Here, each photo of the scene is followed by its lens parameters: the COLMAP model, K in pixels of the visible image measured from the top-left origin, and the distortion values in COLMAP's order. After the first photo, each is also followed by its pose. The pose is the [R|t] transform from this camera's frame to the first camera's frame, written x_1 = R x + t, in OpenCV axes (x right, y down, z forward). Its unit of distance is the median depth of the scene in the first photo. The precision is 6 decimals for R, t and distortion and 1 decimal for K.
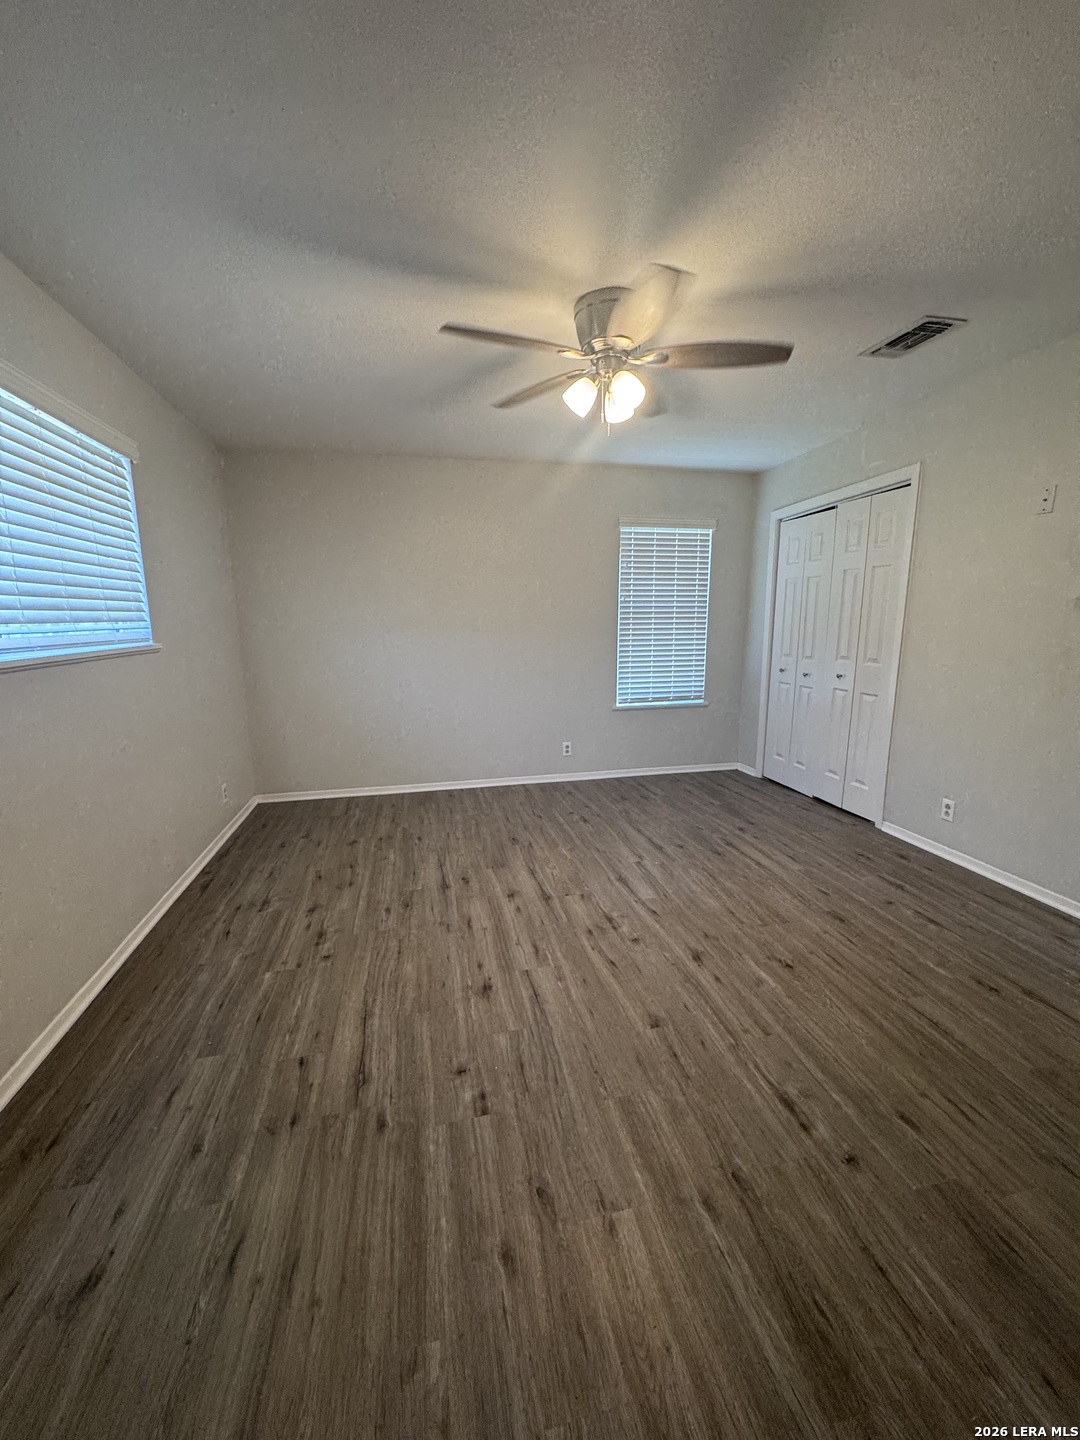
lens RADIAL K [[574.6, 0, 540.0], [0, 574.6, 720.0], [0, 0, 1]] dist [-0.002509, 0.000238]
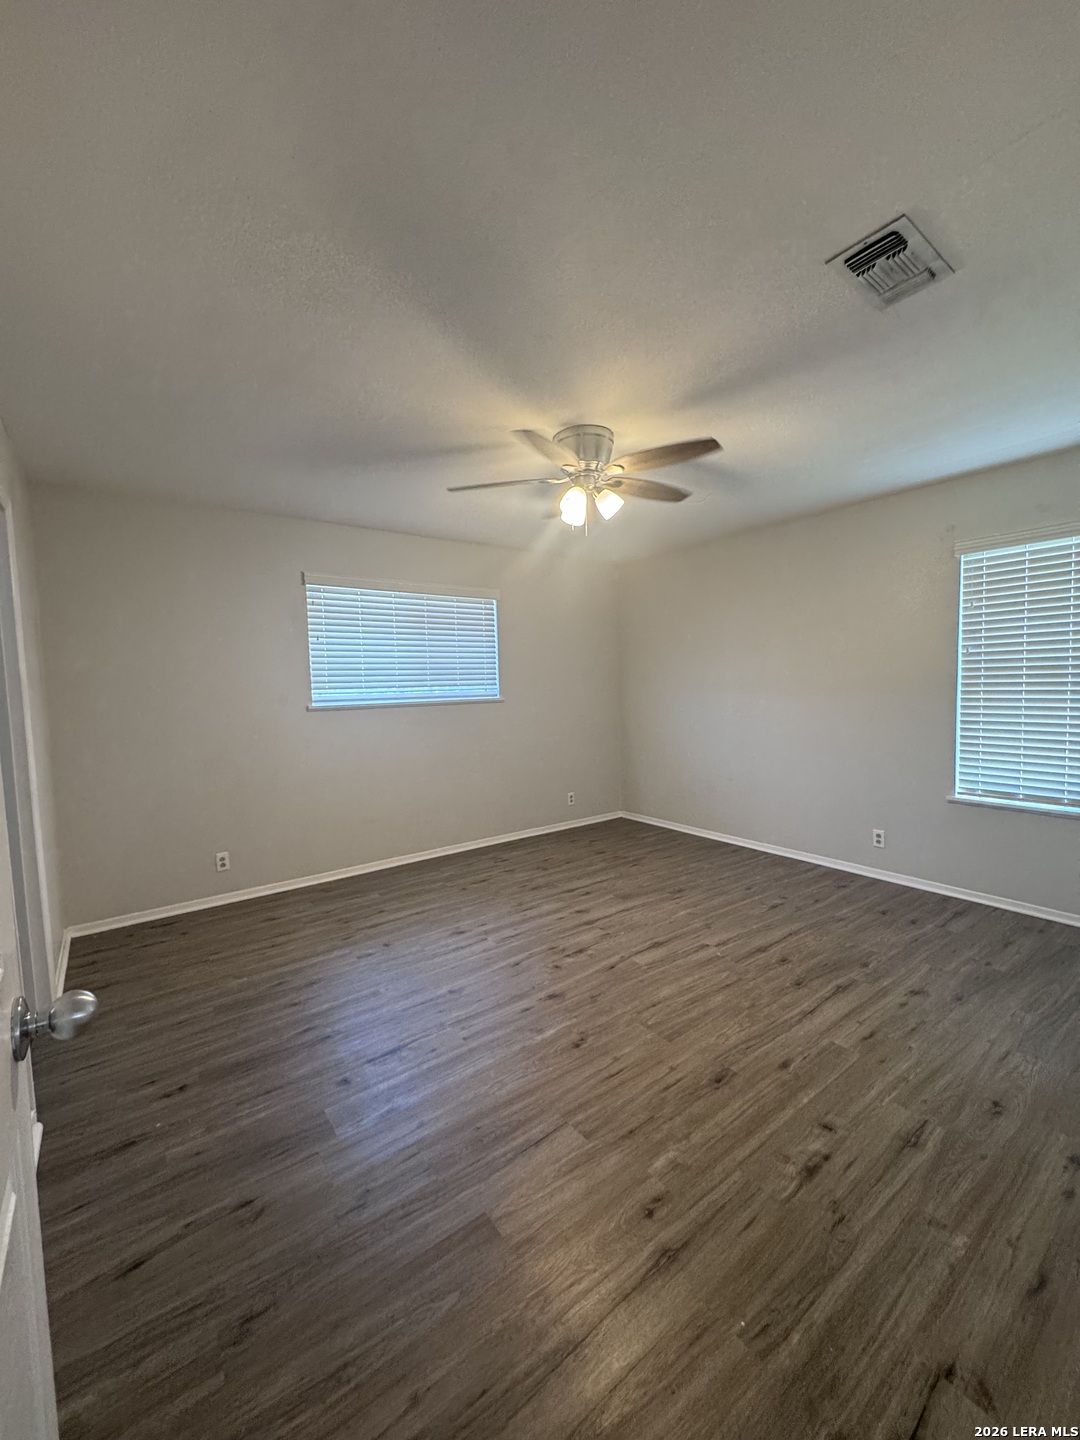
lens RADIAL K [[574.6, 0, 540.0], [0, 574.6, 720.0], [0, 0, 1]] dist [-0.002509, 0.000238]
pose [[0.410930, 0.057709, -0.909839, 0.939640], [-0.141084, 0.989997, -0.000928, -0.074956], [0.900684, 0.128745, 0.414961, 0.358508]]
